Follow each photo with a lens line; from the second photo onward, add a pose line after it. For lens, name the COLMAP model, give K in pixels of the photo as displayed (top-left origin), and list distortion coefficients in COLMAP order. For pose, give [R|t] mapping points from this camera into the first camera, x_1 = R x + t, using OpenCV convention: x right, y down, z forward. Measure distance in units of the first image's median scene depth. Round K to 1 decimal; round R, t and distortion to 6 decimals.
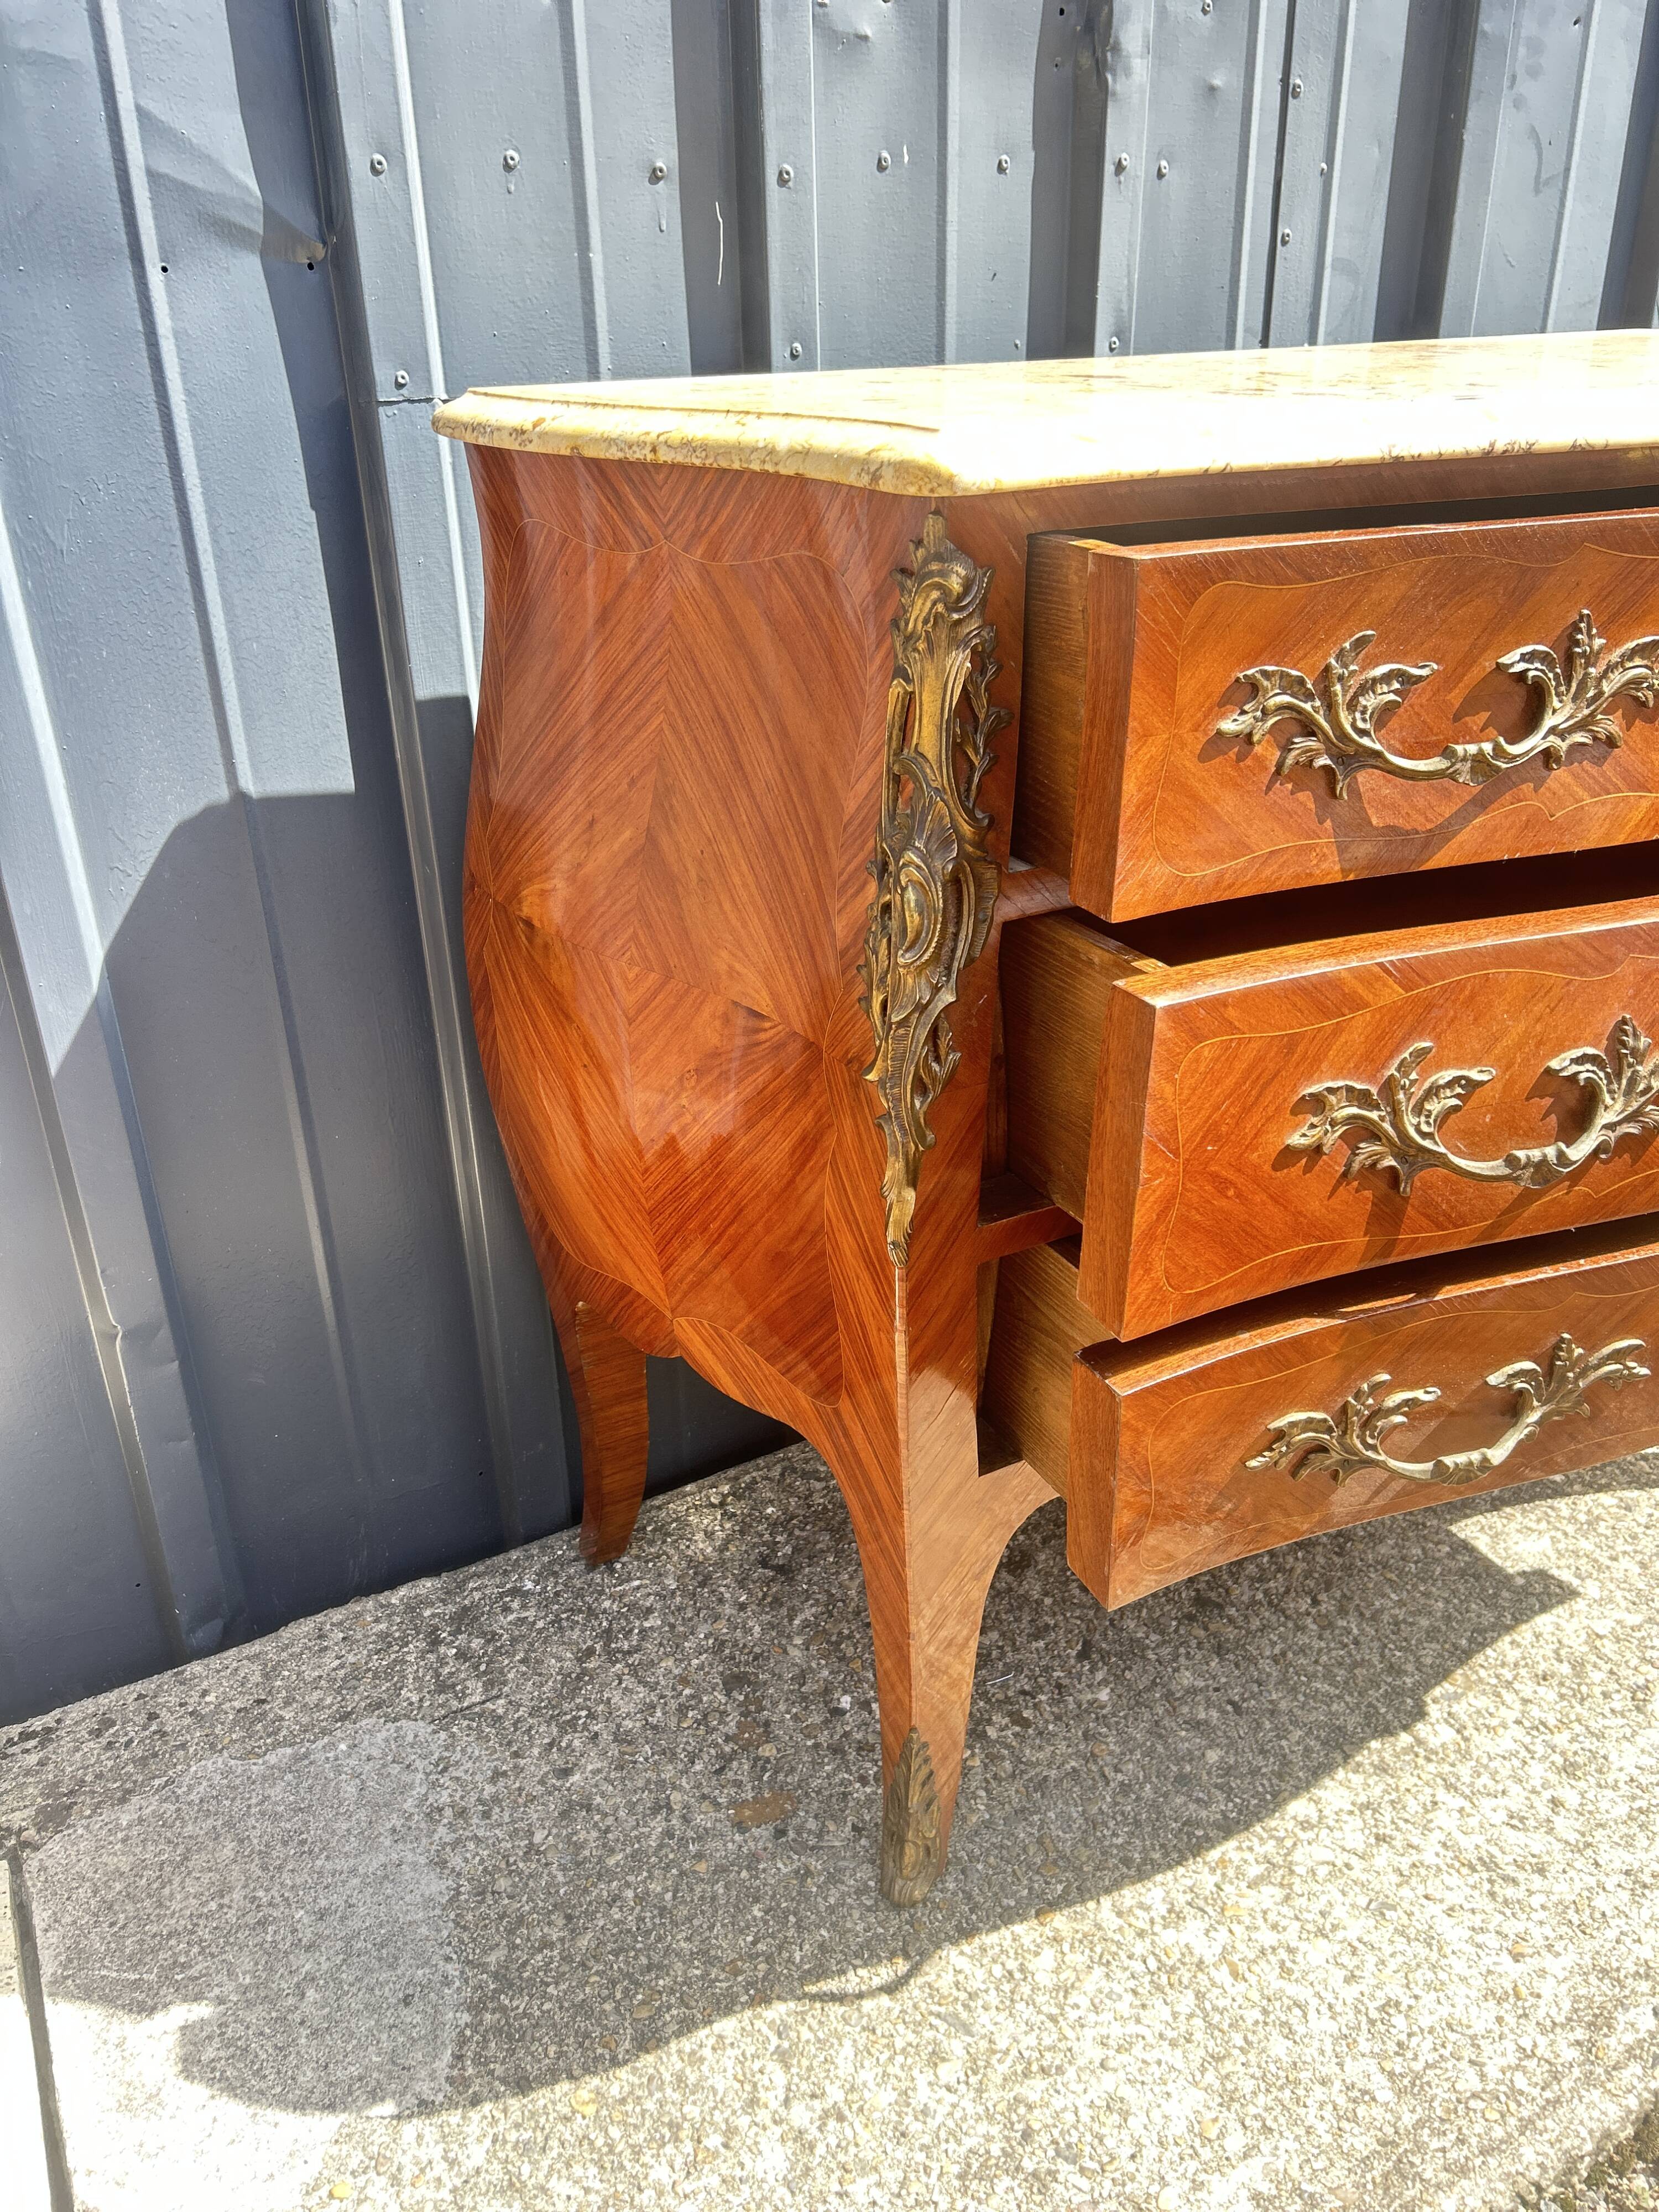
lens RADIAL K [[1665.6, 0, 798.6], [0, 1665.6, 1121.6], [0, 0, 1]] dist [0.027893, -0.042523]
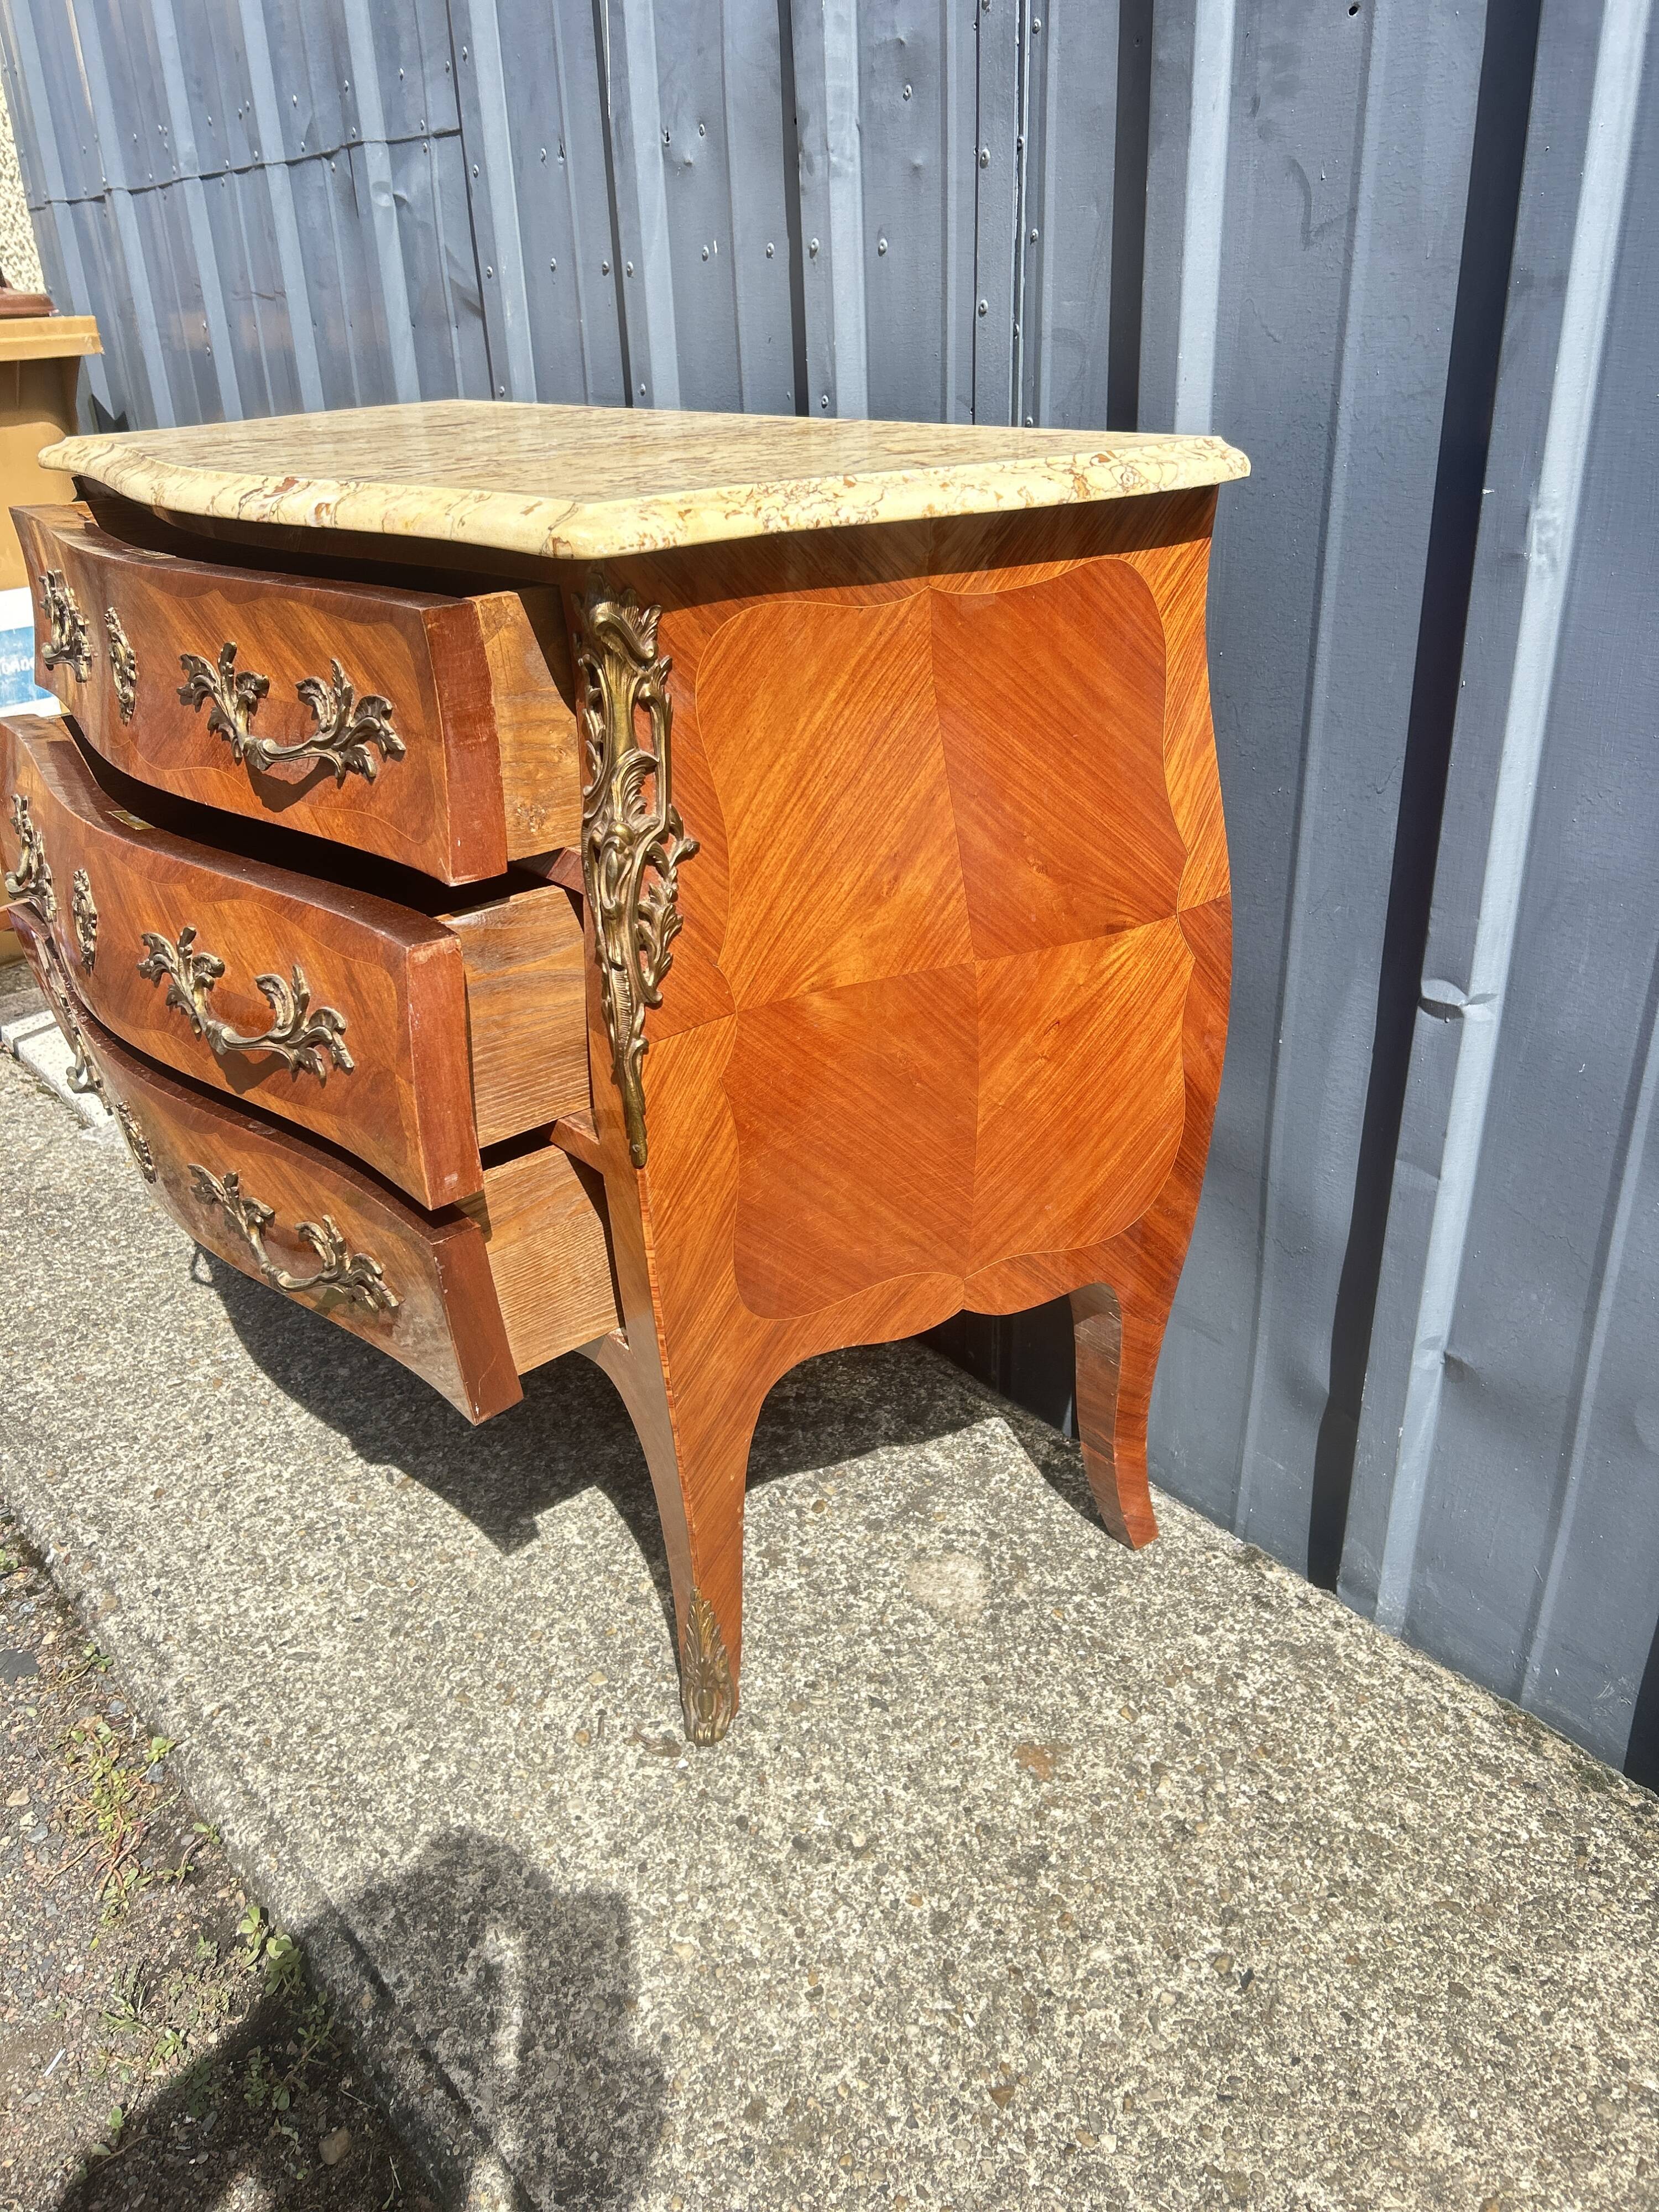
lens RADIAL K [[1665.3, 0, 837.1], [0, 1665.3, 1099.0], [0, 0, 1]] dist [0.050404, -0.063457]
pose [[0.206338, 0.441684, -0.873121, 1.577078], [-0.408102, 0.849853, 0.333470, -0.506315], [0.889313, 0.287515, 0.355609, 0.836930]]
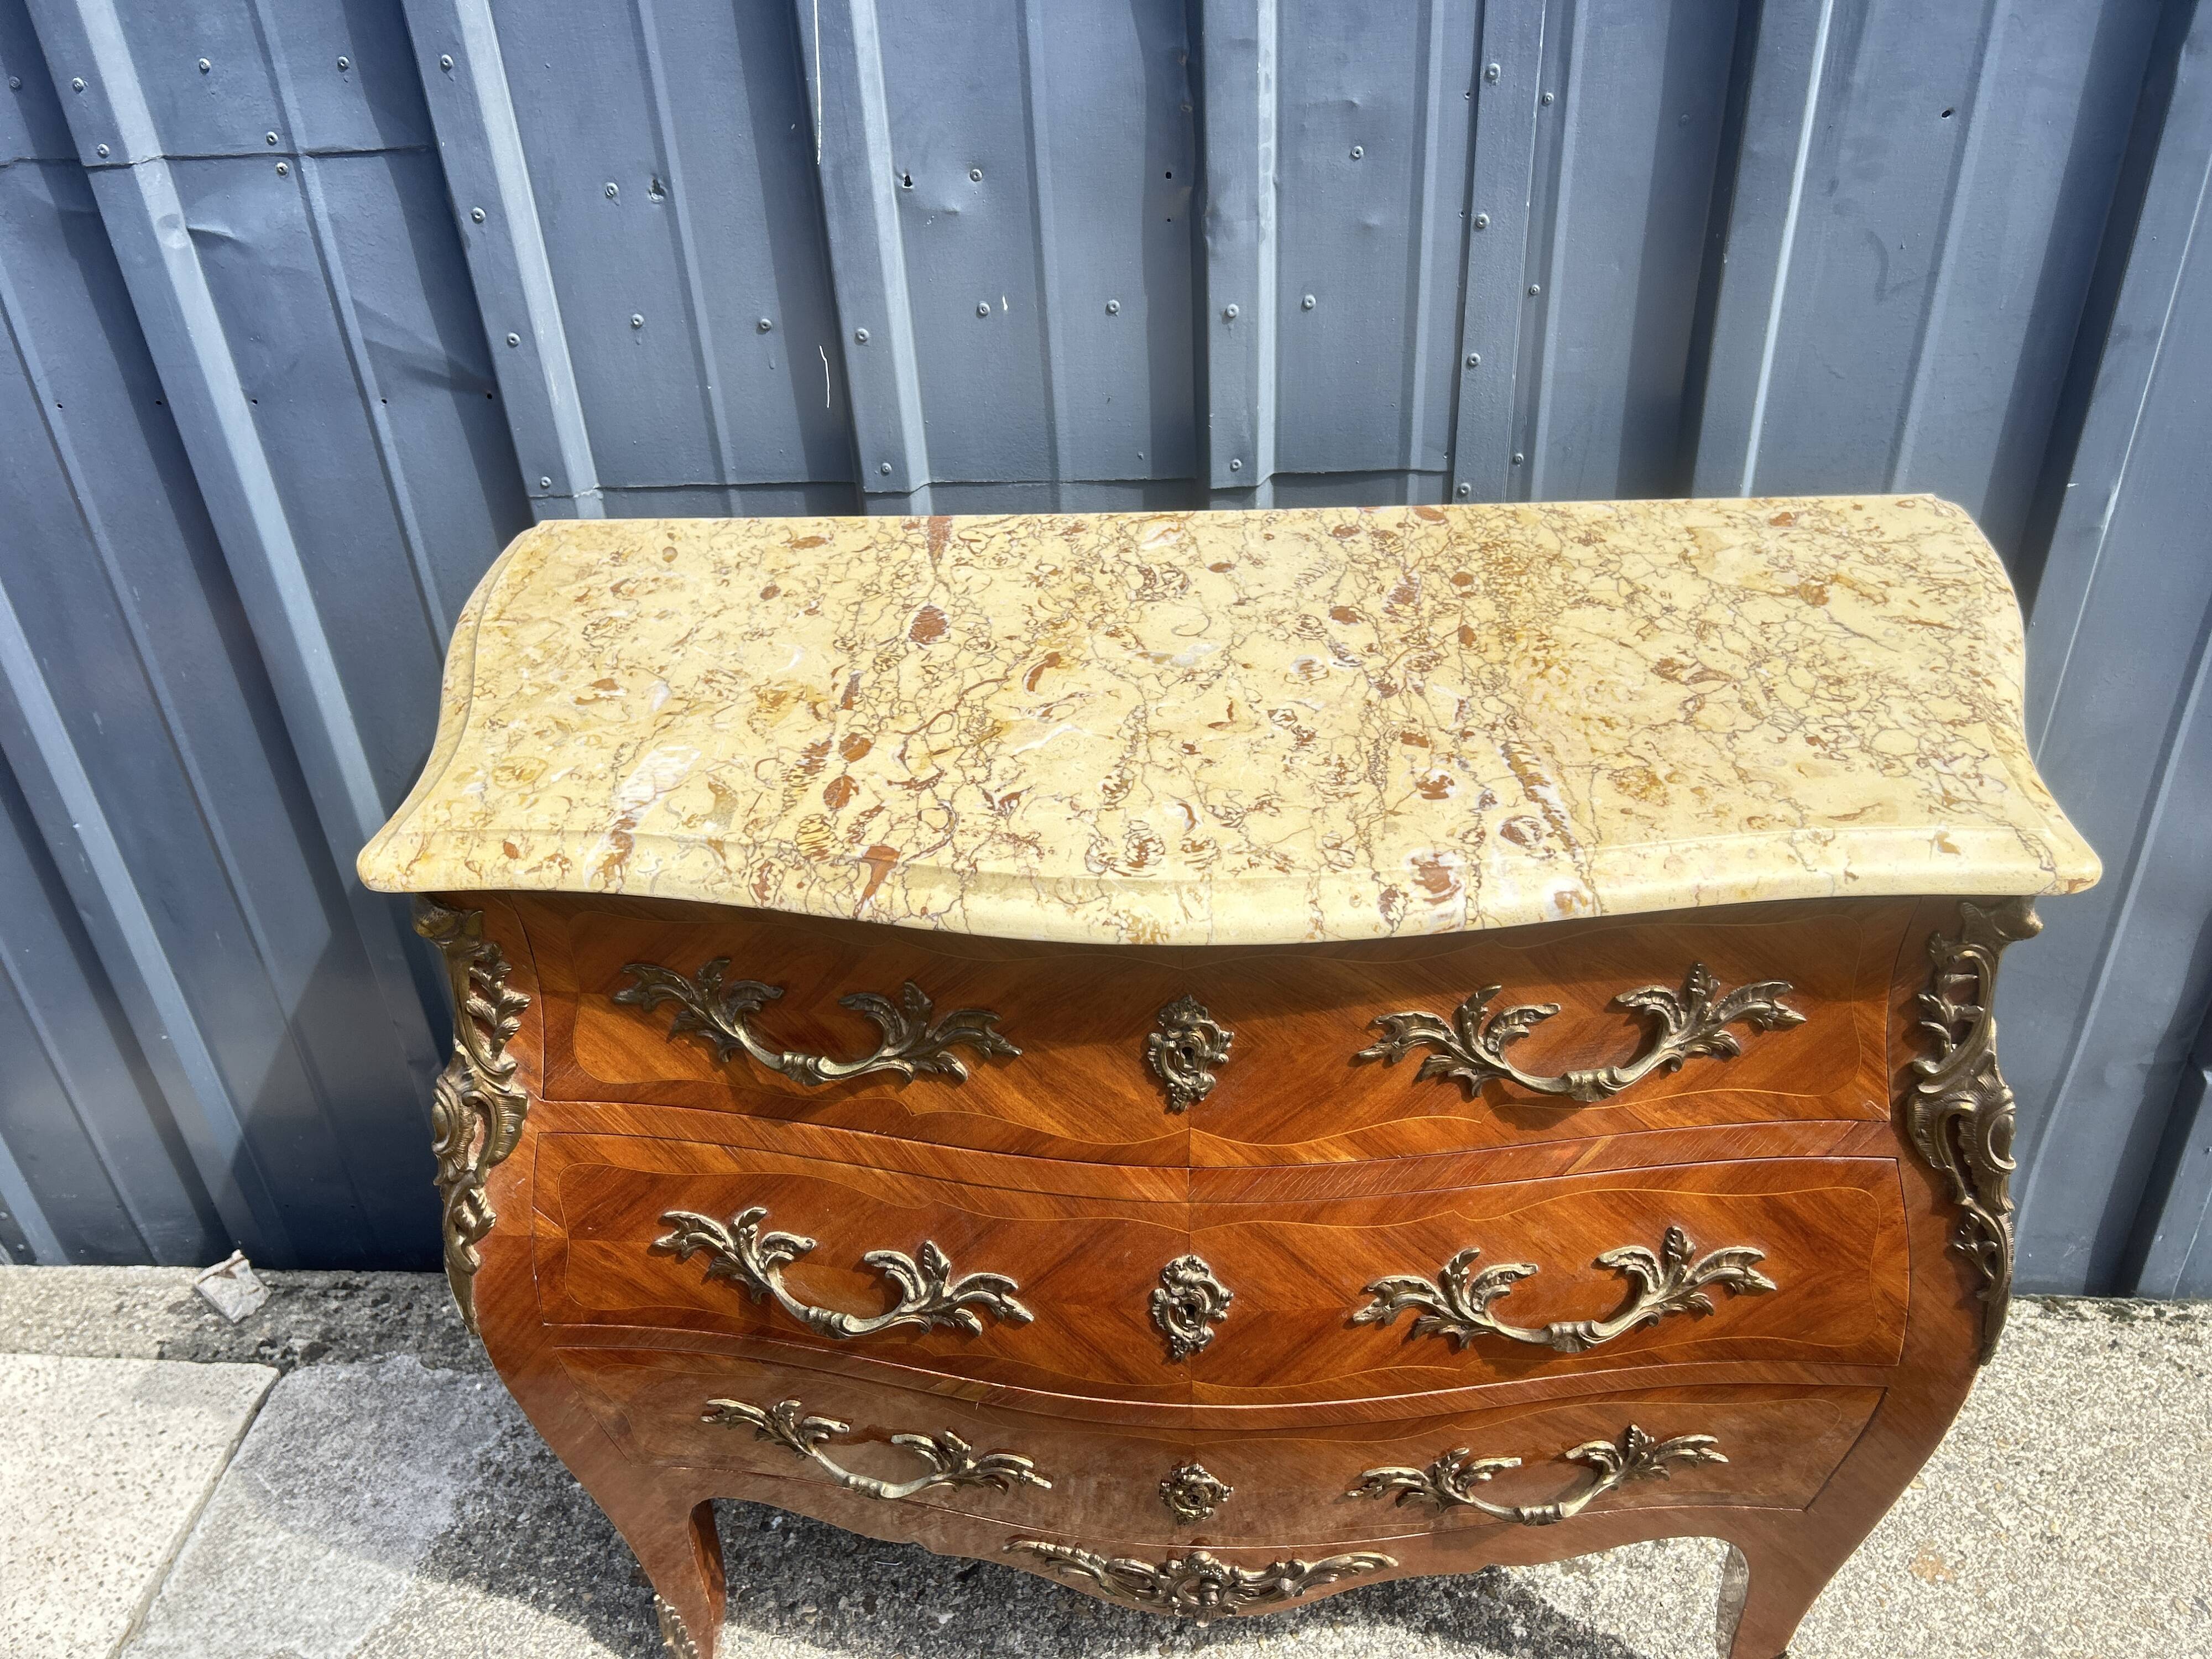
lens RADIAL K [[1668.5, 0, 1090.9], [0, 1668.5, 804.7], [0, 0, 1]] dist [0.043430, -0.055990]
pose [[0.844573, 0.271244, -0.461652, 0.726662], [-0.206784, 0.960532, 0.186058, -0.495664], [0.493899, -0.061677, 0.867329, 0.064267]]
